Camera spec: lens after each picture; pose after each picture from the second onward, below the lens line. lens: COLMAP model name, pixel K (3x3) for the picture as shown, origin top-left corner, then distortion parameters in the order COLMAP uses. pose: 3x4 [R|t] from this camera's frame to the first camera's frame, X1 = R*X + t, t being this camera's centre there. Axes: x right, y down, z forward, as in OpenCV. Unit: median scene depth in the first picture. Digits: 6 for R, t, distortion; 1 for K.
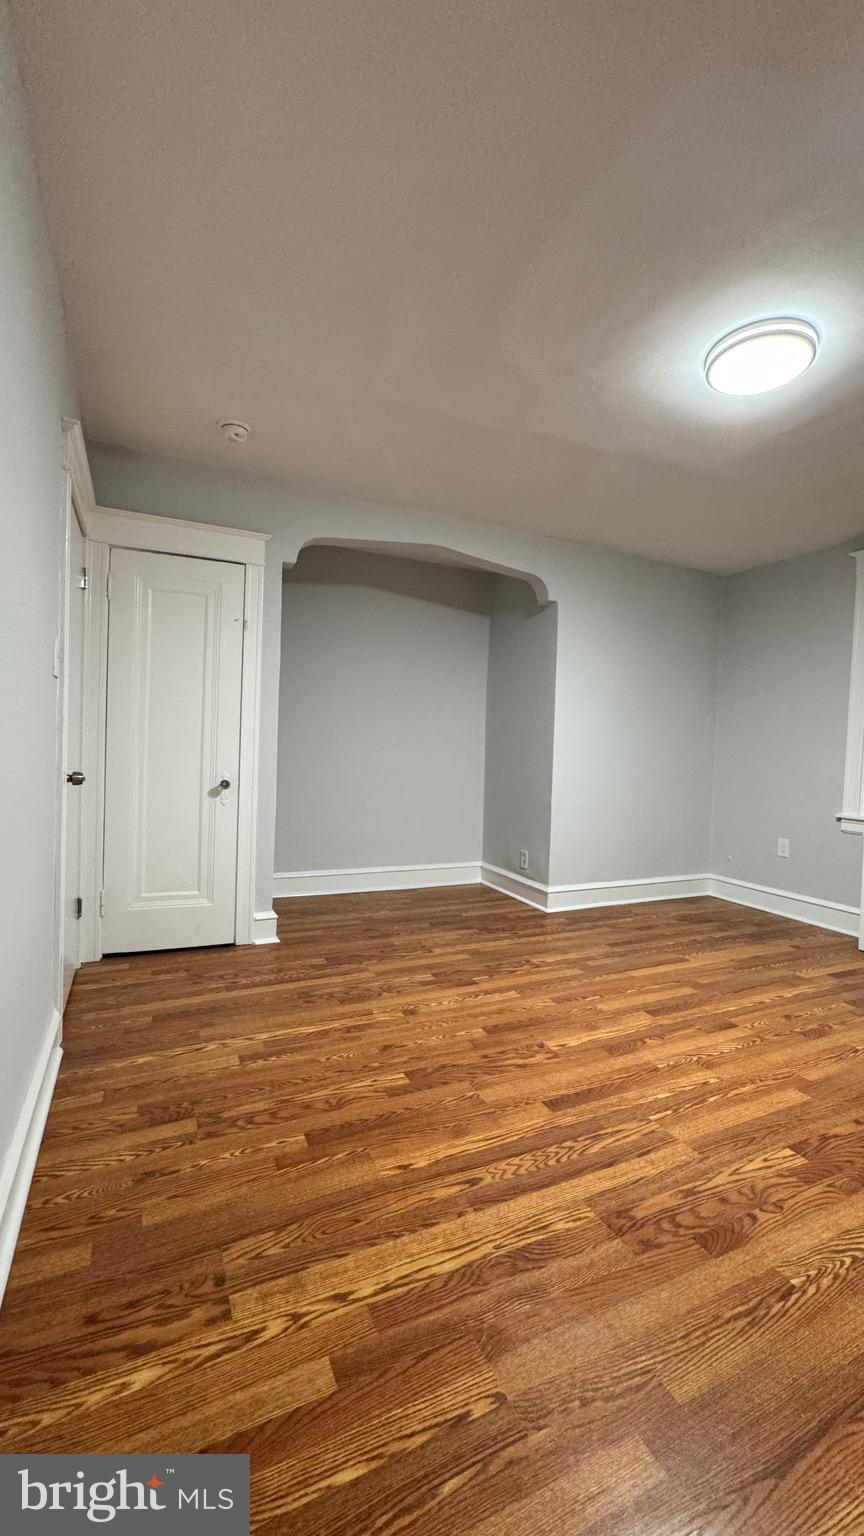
lens RADIAL K [[611.5, 0, 430.6], [0, 611.5, 767.7], [0, 0, 1]] dist [-0.005261, 0.000496]
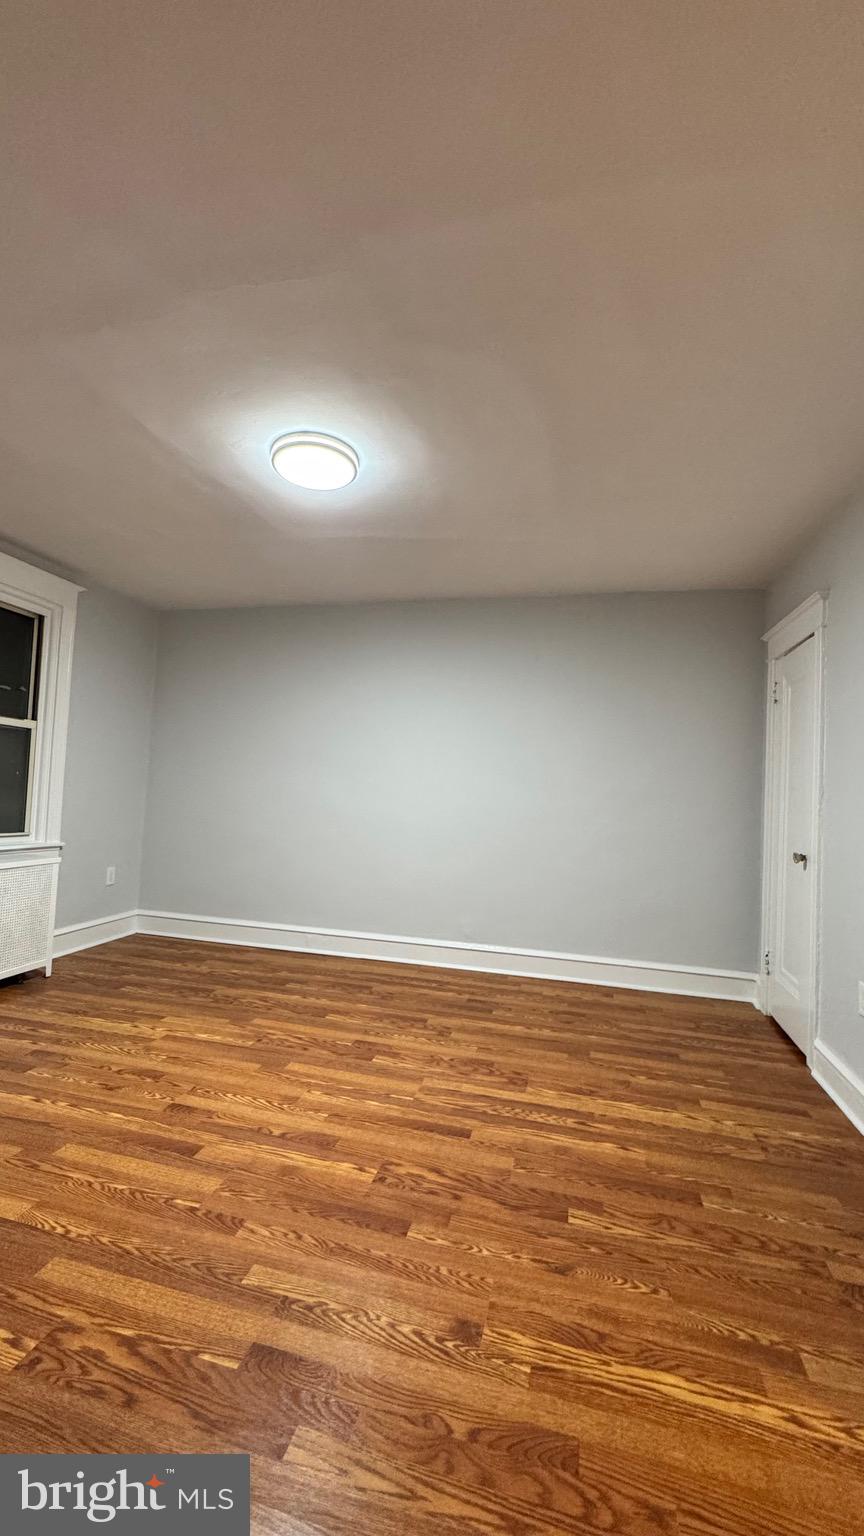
lens RADIAL K [[611.5, 0, 430.6], [0, 611.5, 767.7], [0, 0, 1]] dist [-0.005261, 0.000496]
pose [[-0.775000, -0.038036, 0.630815, -0.412756], [-0.053291, 0.998565, -0.005261, -0.100465], [-0.629710, -0.037694, -0.775915, 1.850939]]
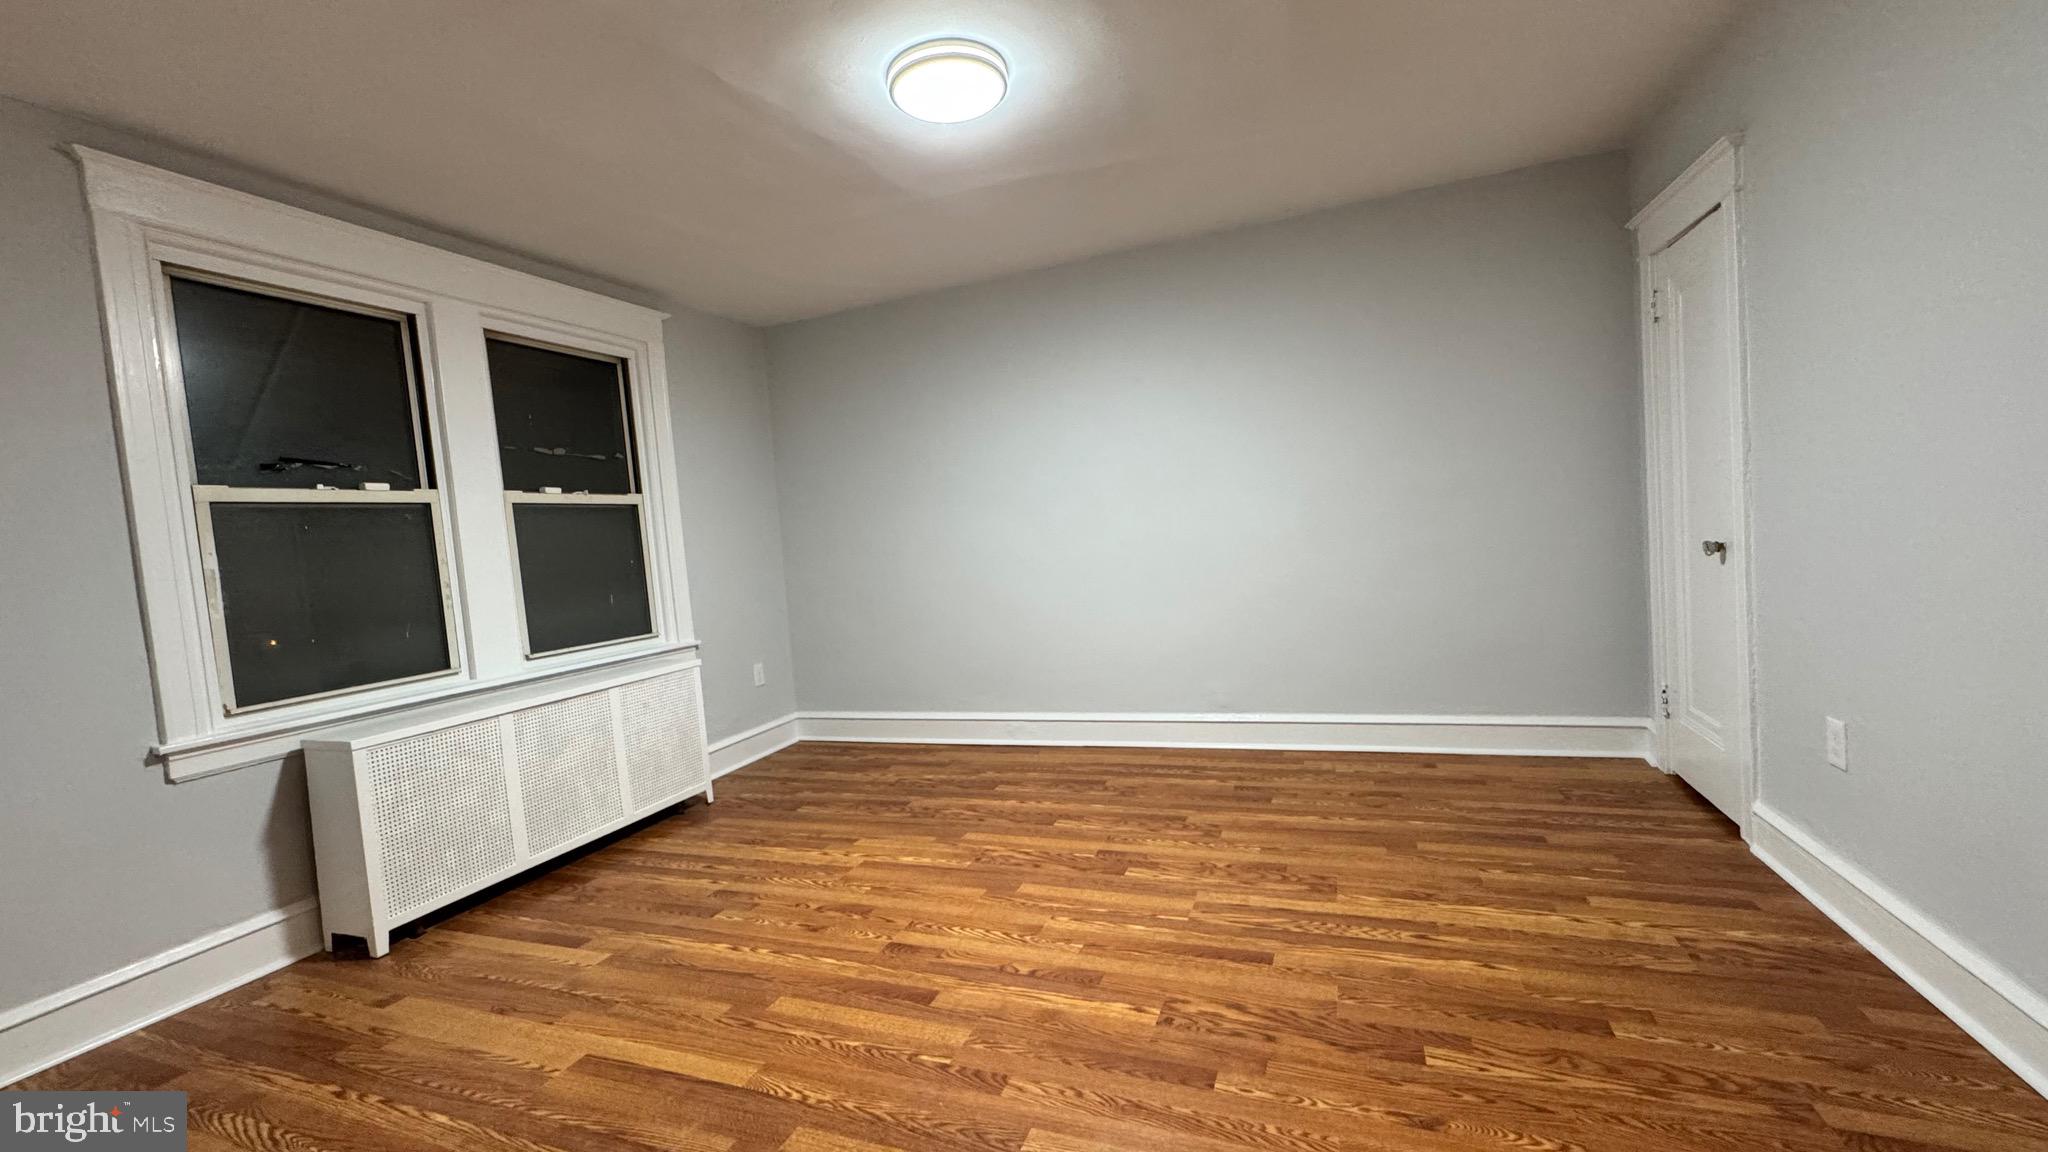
lens RADIAL K [[815.3, 0, 1022.4], [0, 815.3, 578.0], [0, 0, 1]] dist [-0.005261, 0.000496]
pose [[-0.688156, -0.017191, 0.725359, -0.368562], [0.077967, 0.992178, 0.097483, -0.107709], [-0.721361, 0.123638, -0.681433, 1.875034]]
